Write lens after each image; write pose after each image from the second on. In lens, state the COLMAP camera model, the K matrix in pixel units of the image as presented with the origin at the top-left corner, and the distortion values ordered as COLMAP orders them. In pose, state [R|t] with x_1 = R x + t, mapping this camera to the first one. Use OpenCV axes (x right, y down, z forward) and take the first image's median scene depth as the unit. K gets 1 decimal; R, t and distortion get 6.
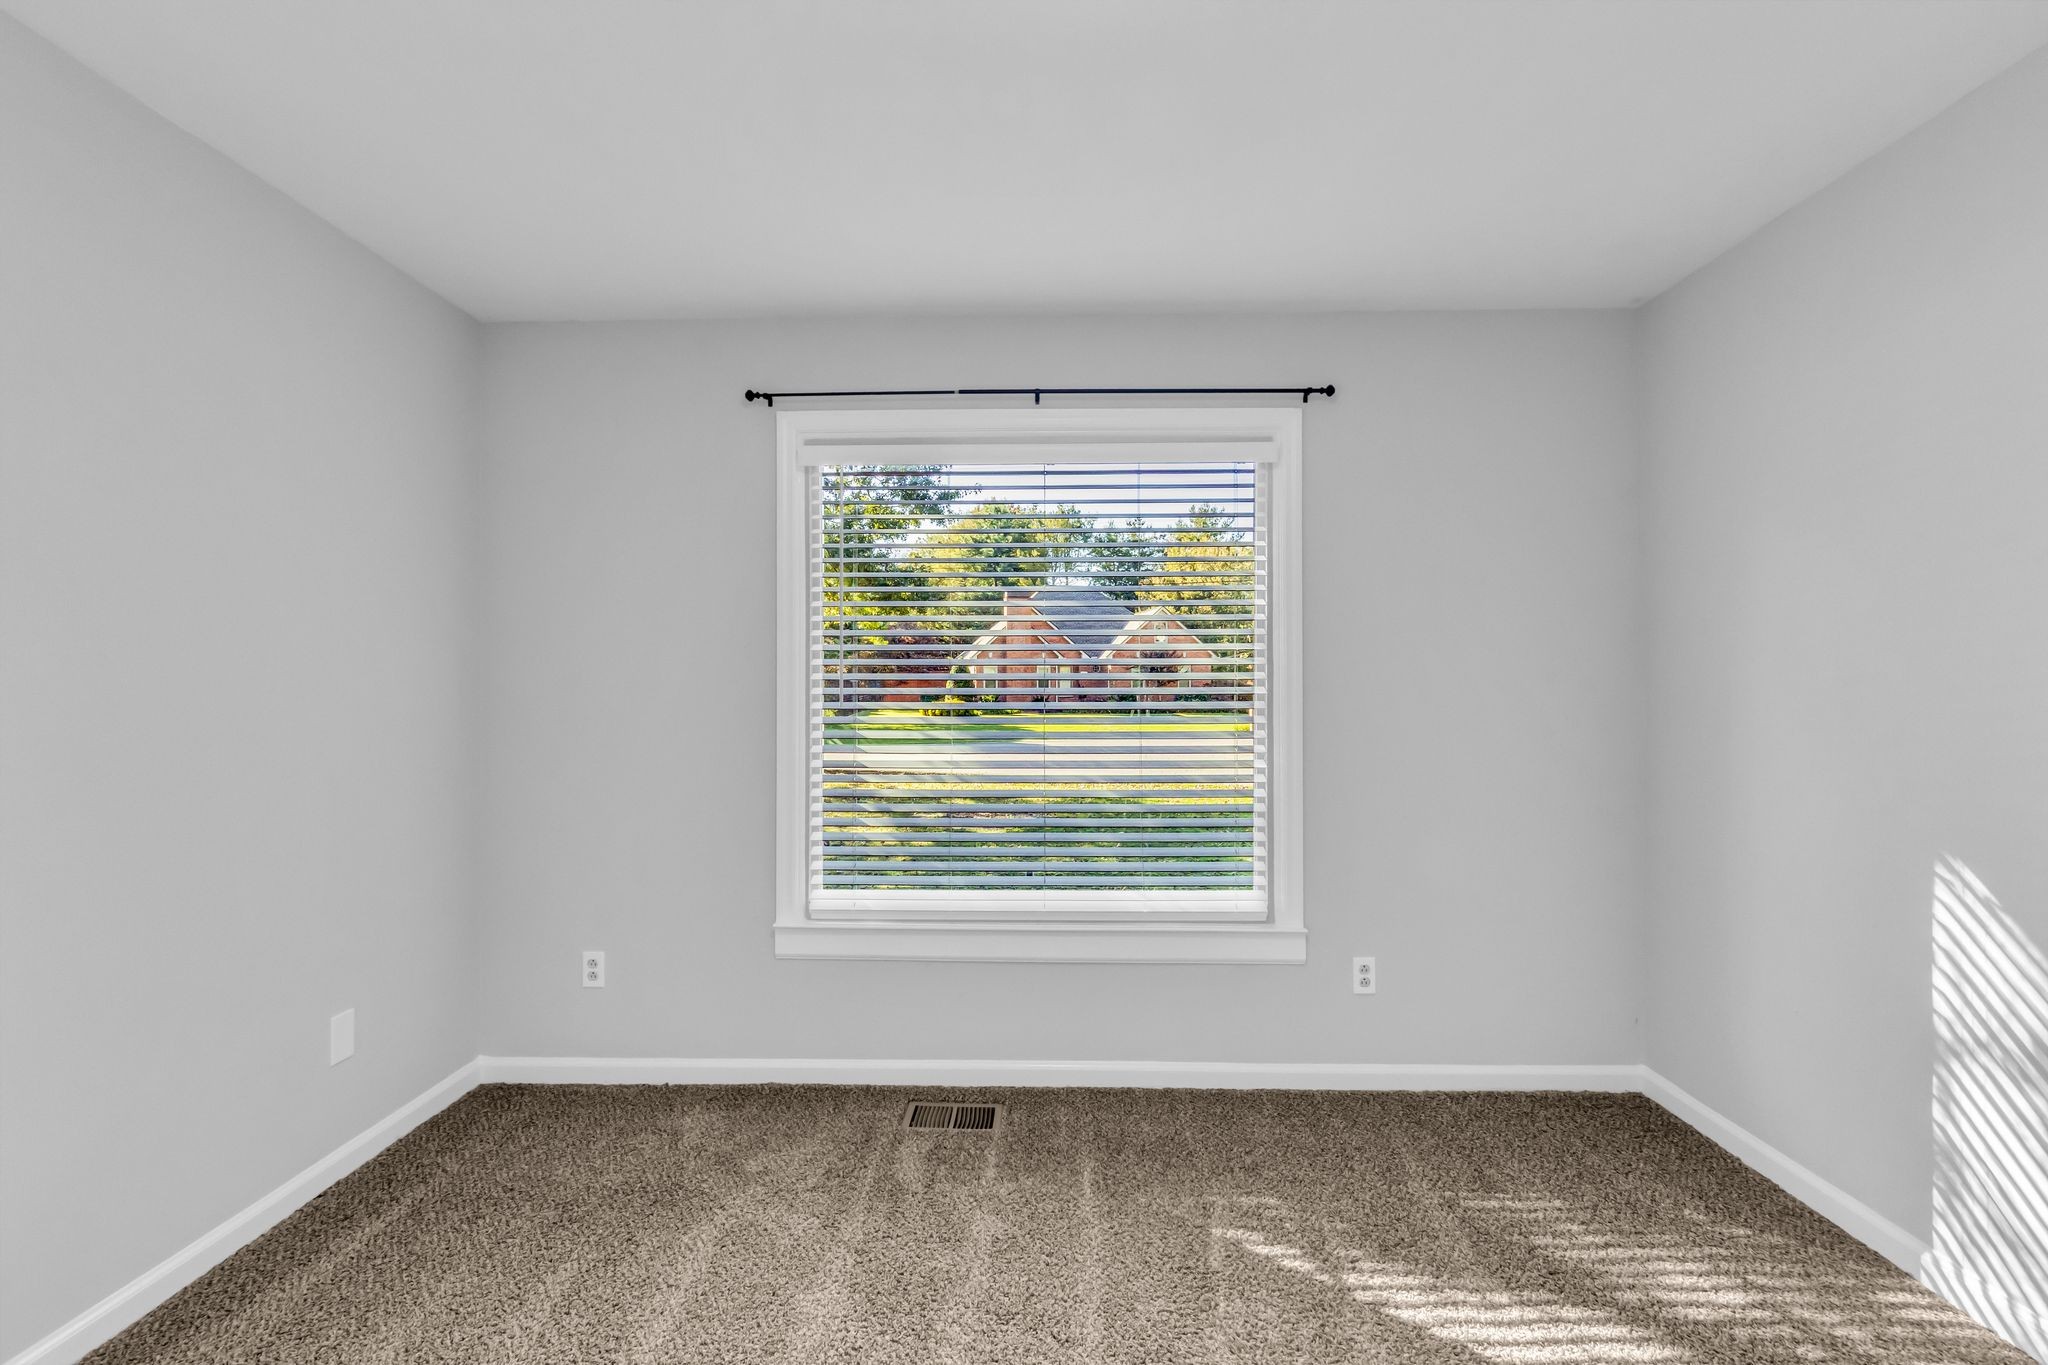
lens RADIAL K [[937.1, 0, 1016.1], [0, 937.1, 682.3], [0, 0, 1]] dist [-0.003190, -0.003203]
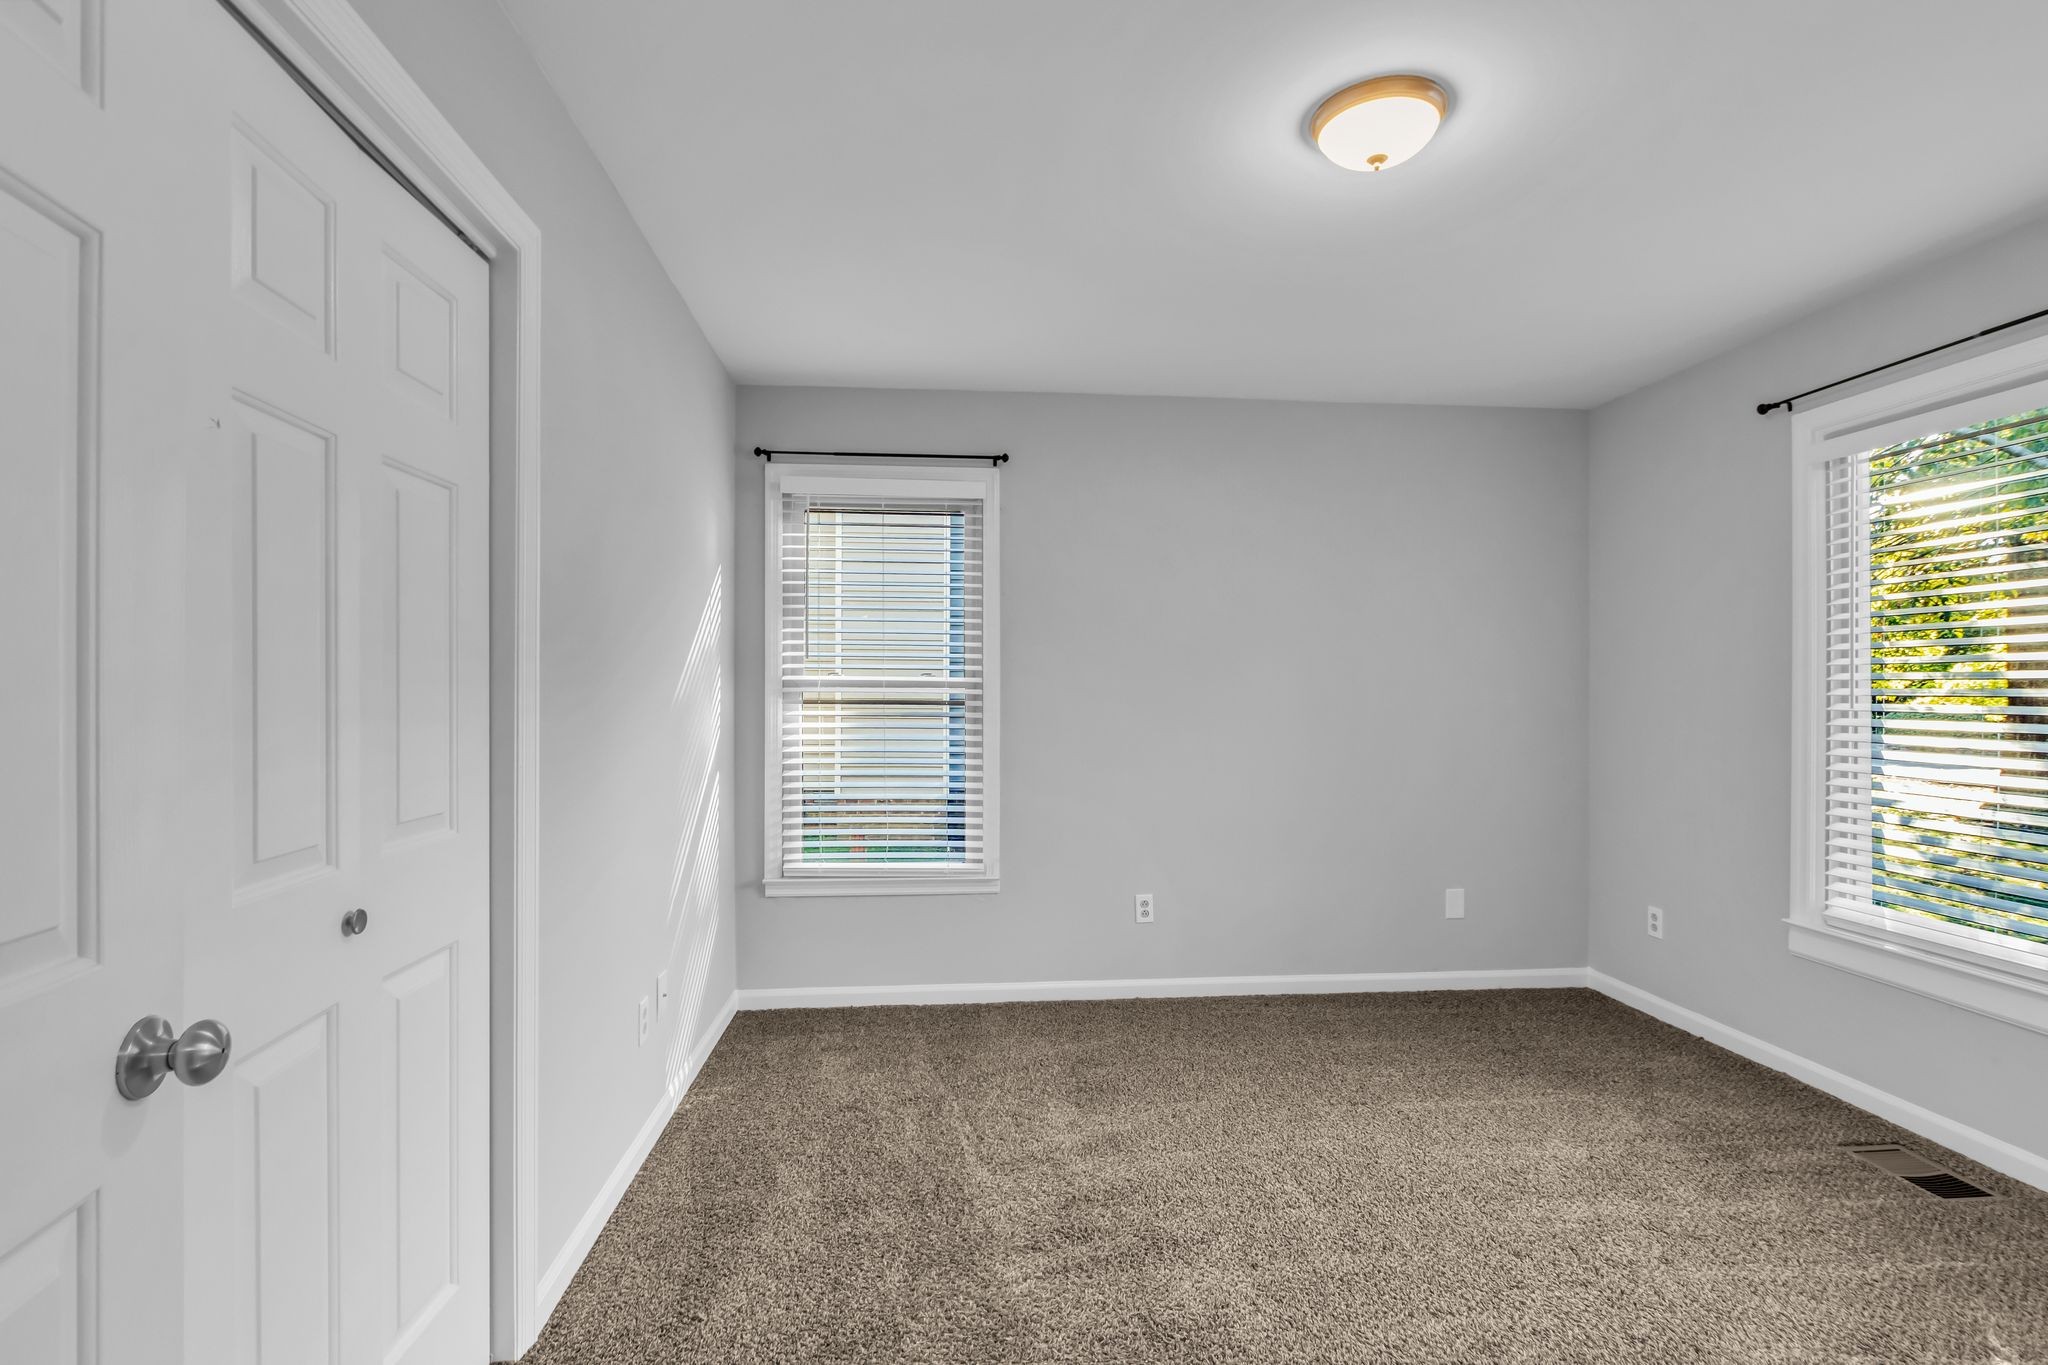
lens RADIAL K [[937.1, 0, 1016.7], [0, 937.1, 688.7], [0, 0, 1]] dist [-0.003190, -0.003203]
pose [[0.117766, 0.001649, -0.993040, 0.662734], [0.007649, 0.999967, 0.002567, -0.002995], [0.993012, -0.007898, 0.117749, 0.047151]]
